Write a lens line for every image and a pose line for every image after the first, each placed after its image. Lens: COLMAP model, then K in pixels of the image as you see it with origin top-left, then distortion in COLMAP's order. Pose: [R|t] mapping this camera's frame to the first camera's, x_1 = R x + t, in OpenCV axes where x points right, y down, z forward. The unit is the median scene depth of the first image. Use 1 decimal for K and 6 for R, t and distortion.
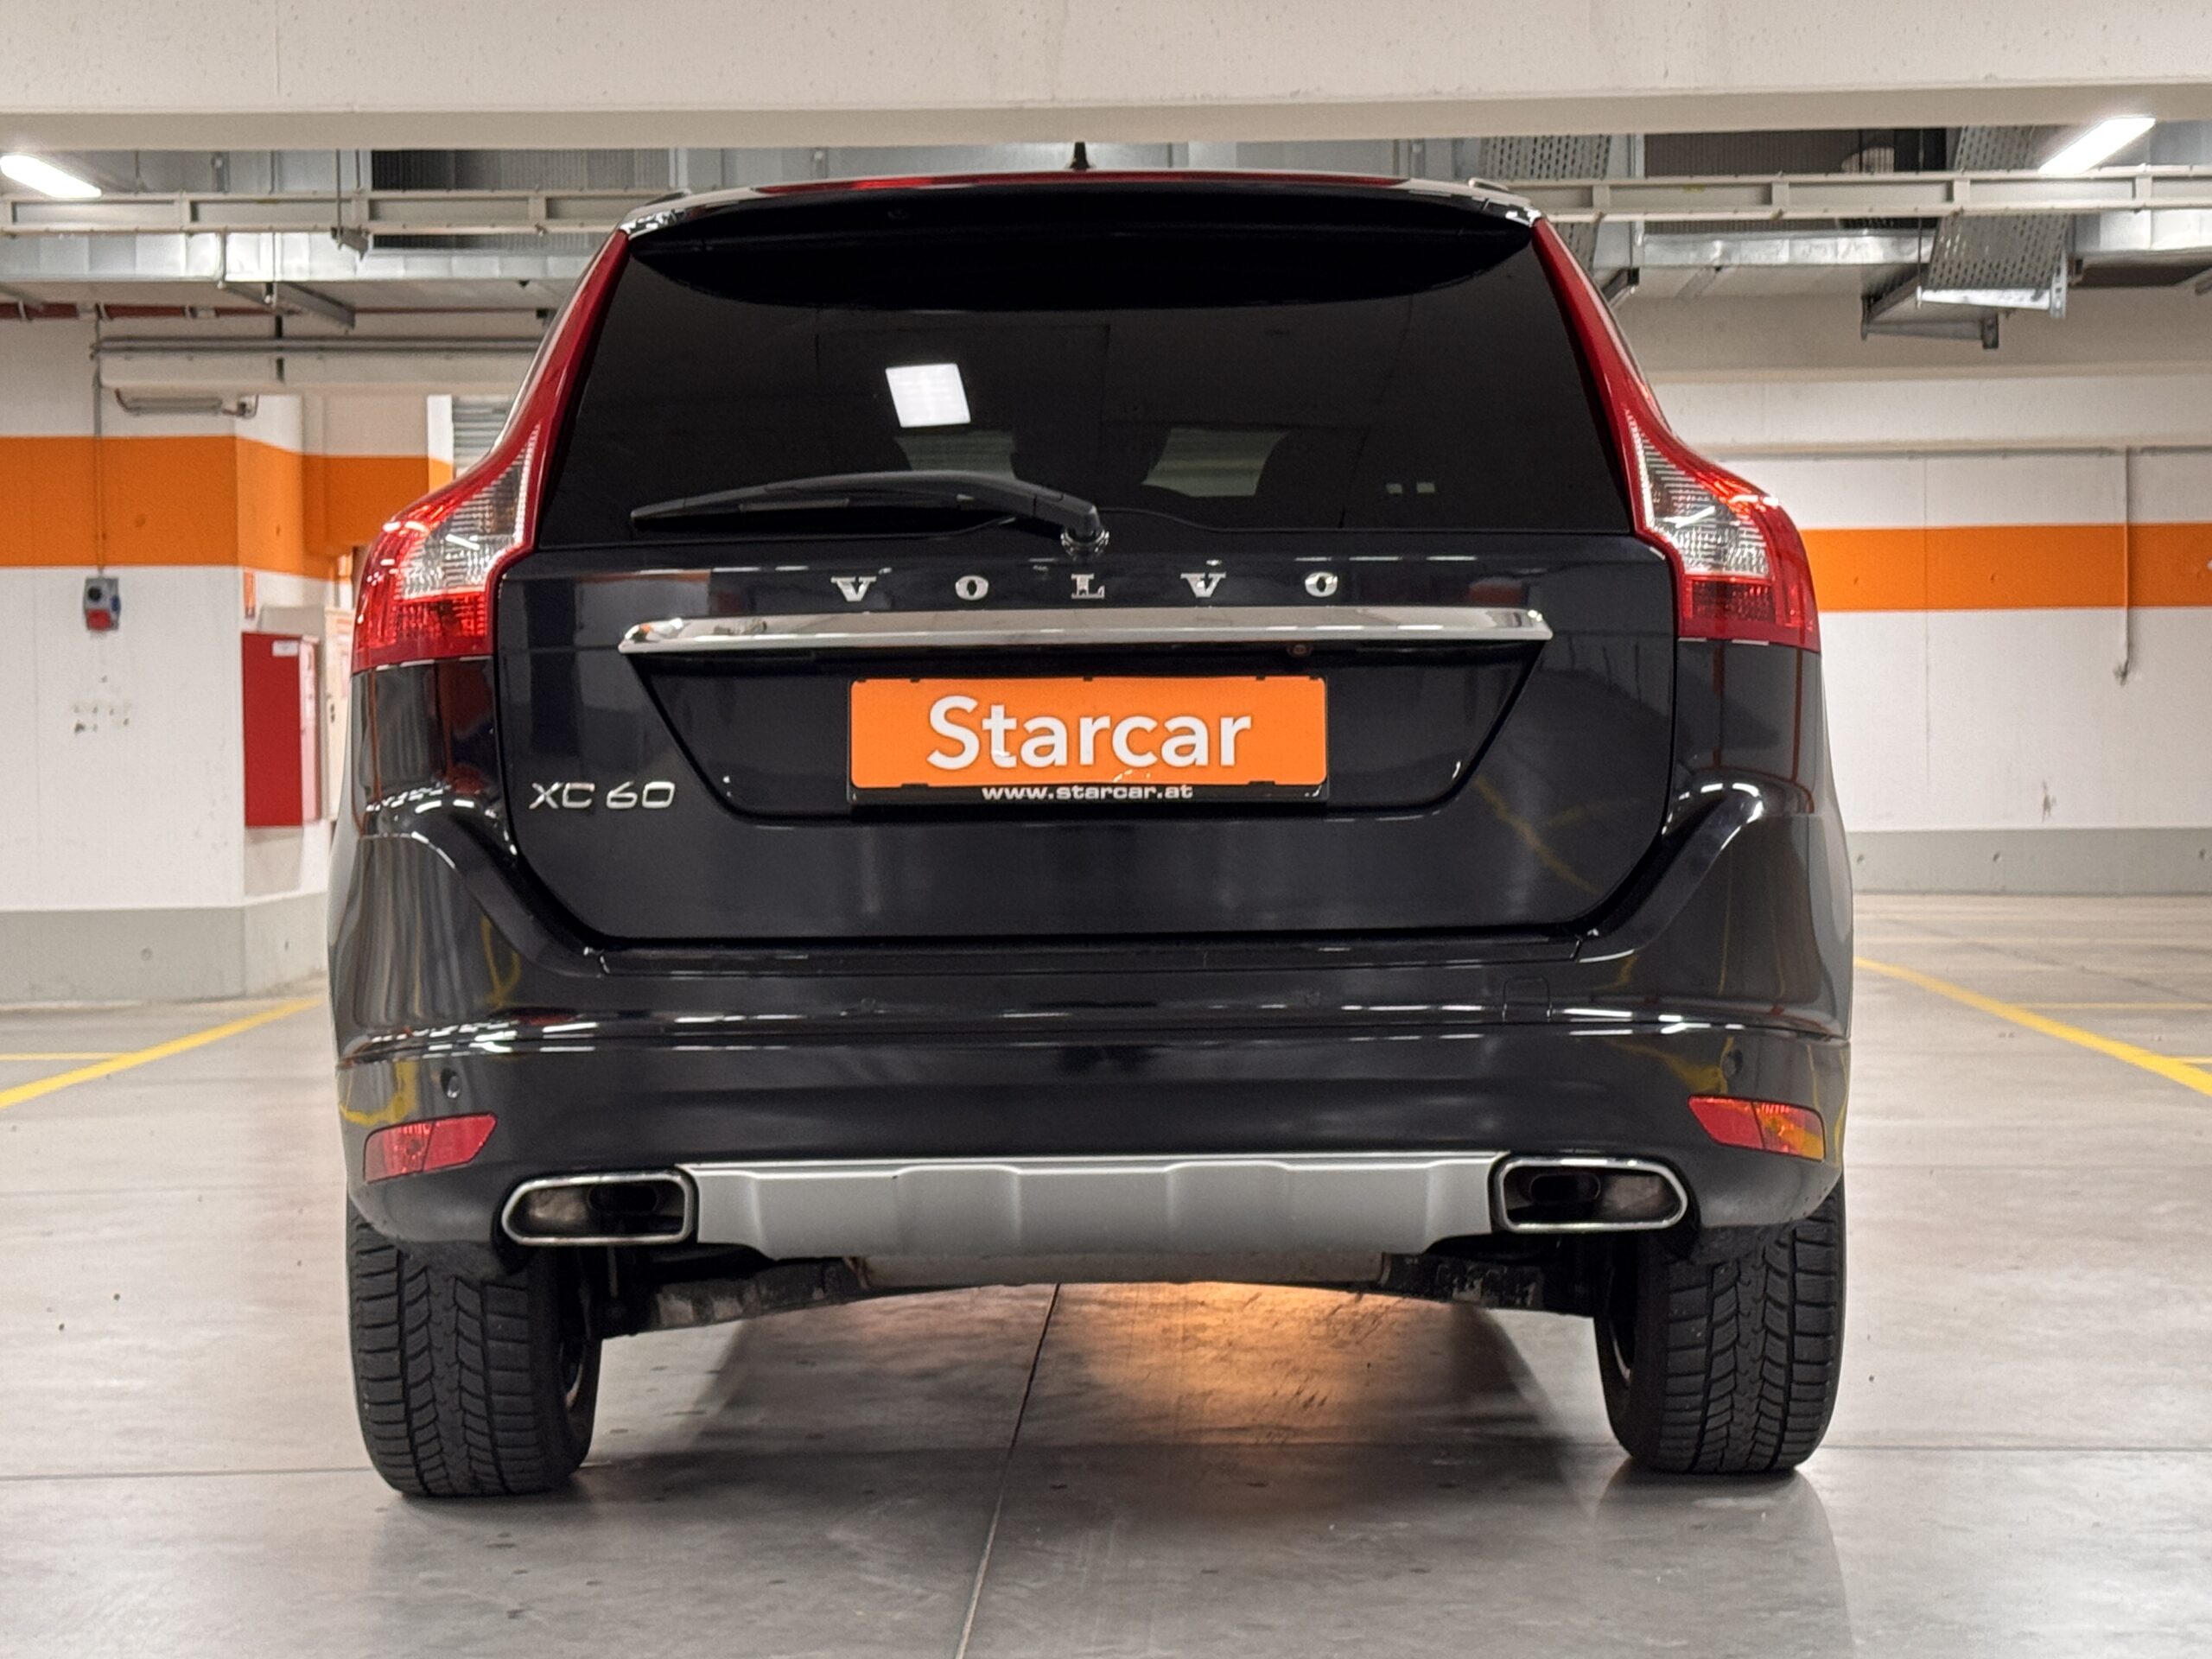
lens RADIAL K [[4458.9, 0, 1101.7], [0, 4458.9, 827.2], [0, 0, 1]] dist [0.210935, 0.000000]
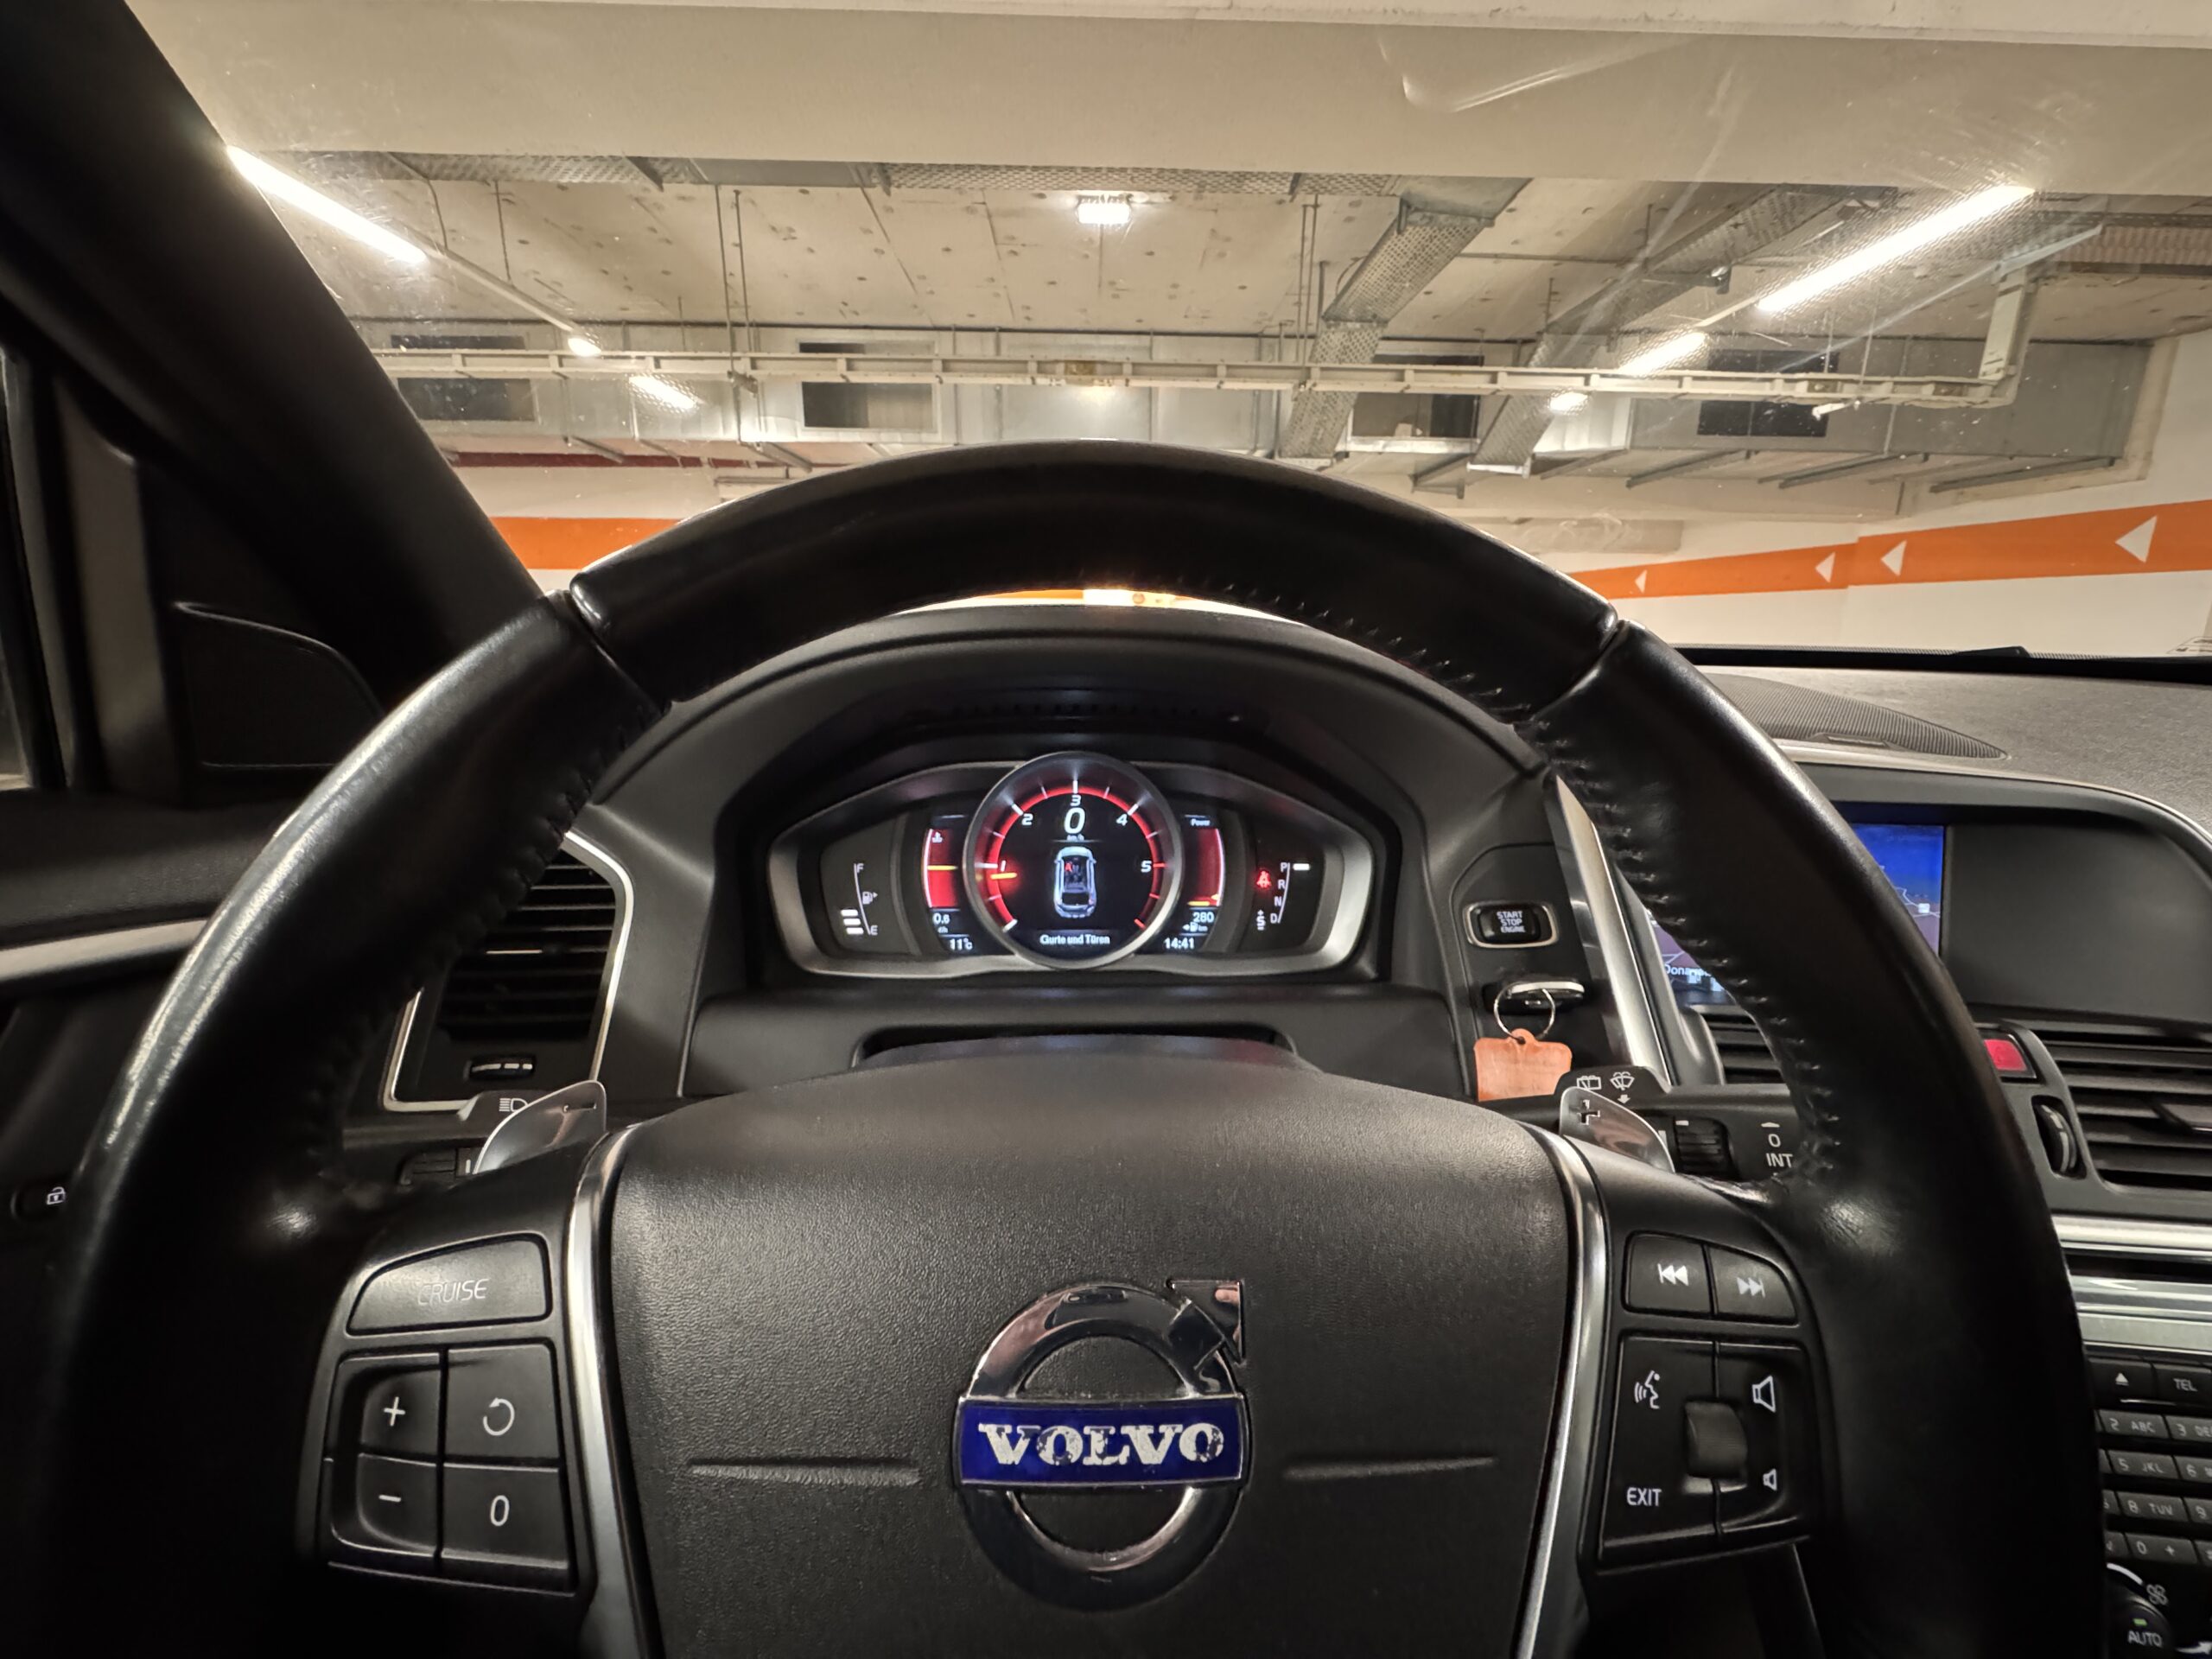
lens RADIAL K [[882.0, 0, 1104.9], [0, 882.0, 829.5], [0, 0, 1]] dist [-0.000443, -0.001125]
pose [[0.998713, 0.011335, 0.049426, -0.028455], [-0.021297, 0.978329, 0.205960, -0.023533], [-0.046020, -0.206748, 0.977311, 0.520857]]
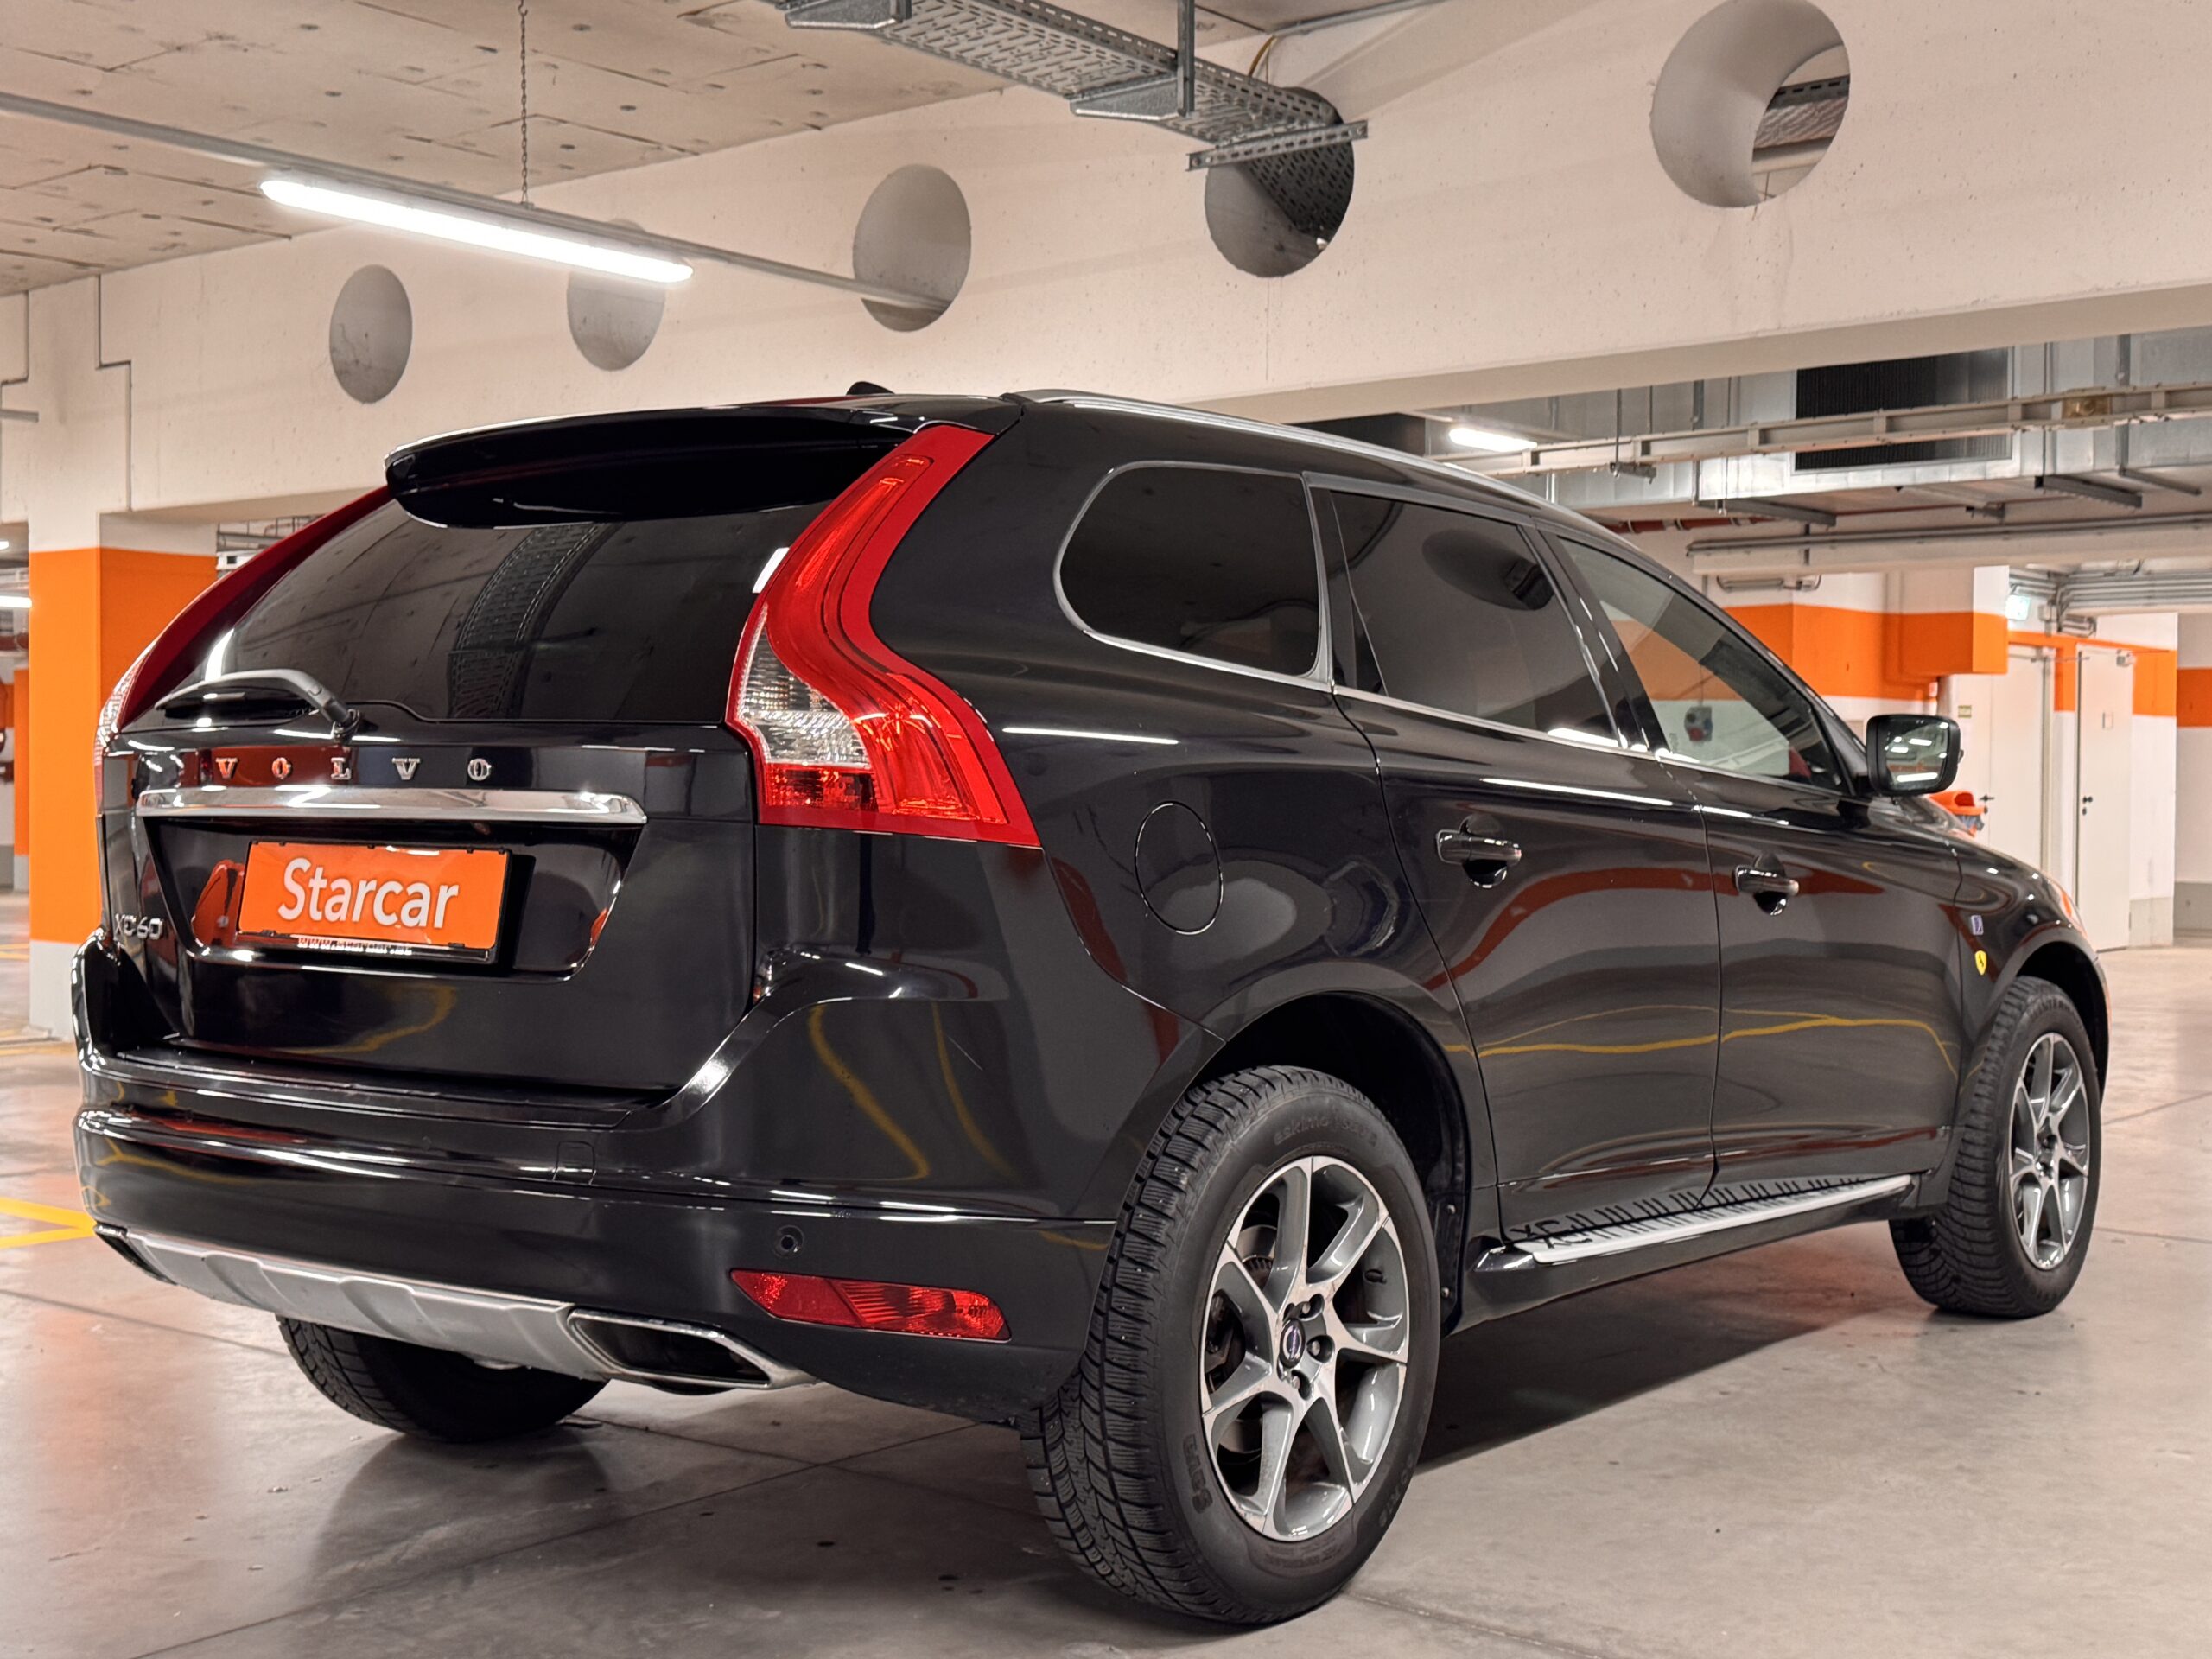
lens RADIAL K [[2706.9, 0, 1086.7], [0, 2706.9, 835.9], [0, 0, 1]] dist [0.093466, 0.000000]
pose [[0.785912, 0.026755, -0.617759, 0.201092], [-0.026509, 0.999603, 0.009567, -0.016601], [0.617769, 0.008857, 0.786310, 0.194191]]
